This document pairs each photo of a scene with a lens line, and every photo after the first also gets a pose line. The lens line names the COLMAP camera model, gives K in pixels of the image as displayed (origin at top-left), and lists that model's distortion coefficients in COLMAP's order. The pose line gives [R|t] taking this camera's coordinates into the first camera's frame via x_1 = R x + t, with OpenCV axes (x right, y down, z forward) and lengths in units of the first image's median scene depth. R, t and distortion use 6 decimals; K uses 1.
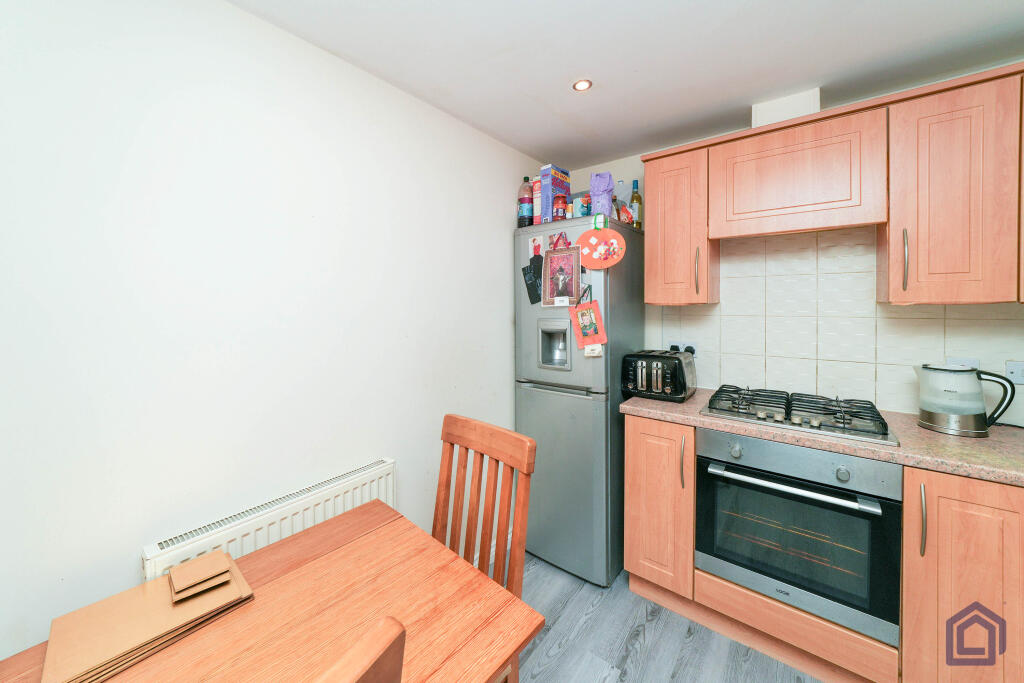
lens RADIAL K [[377.2, 0, 513.9], [0, 377.2, 304.8], [0, 0, 1]] dist [-0.007109, 0.000056]
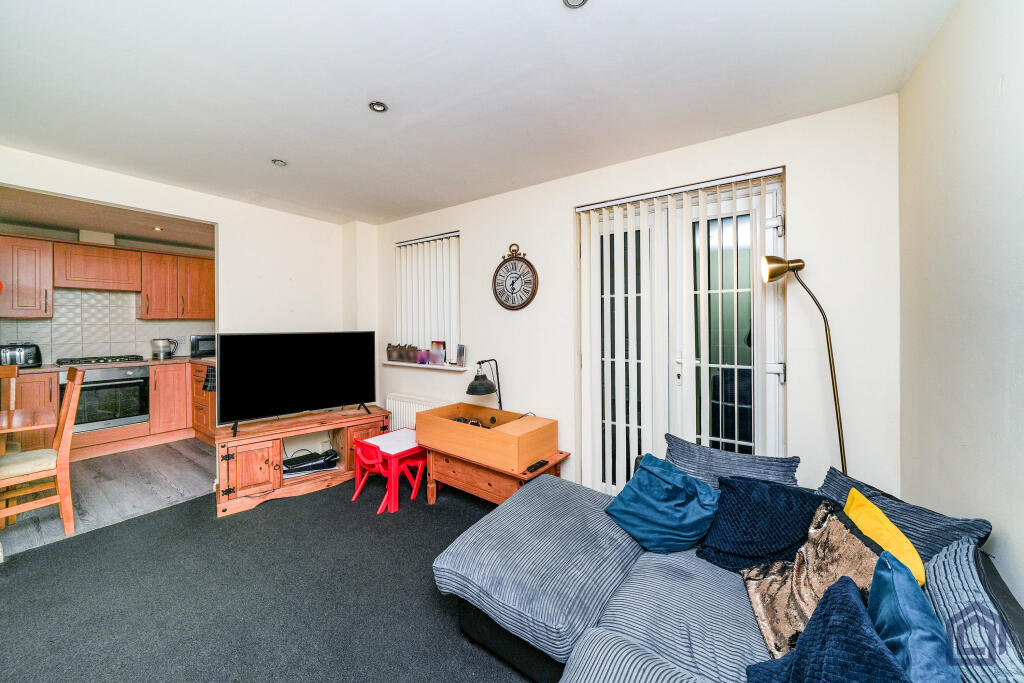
lens RADIAL K [[361.5, 0, 513.7], [0, 361.5, 324.4], [0, 0, 1]] dist [-0.000523, -0.000030]
pose [[-0.056214, -0.002564, 0.998415, -2.069649], [0.013043, 0.999909, 0.003302, 0.073504], [-0.998334, 0.013208, -0.056176, -1.820210]]
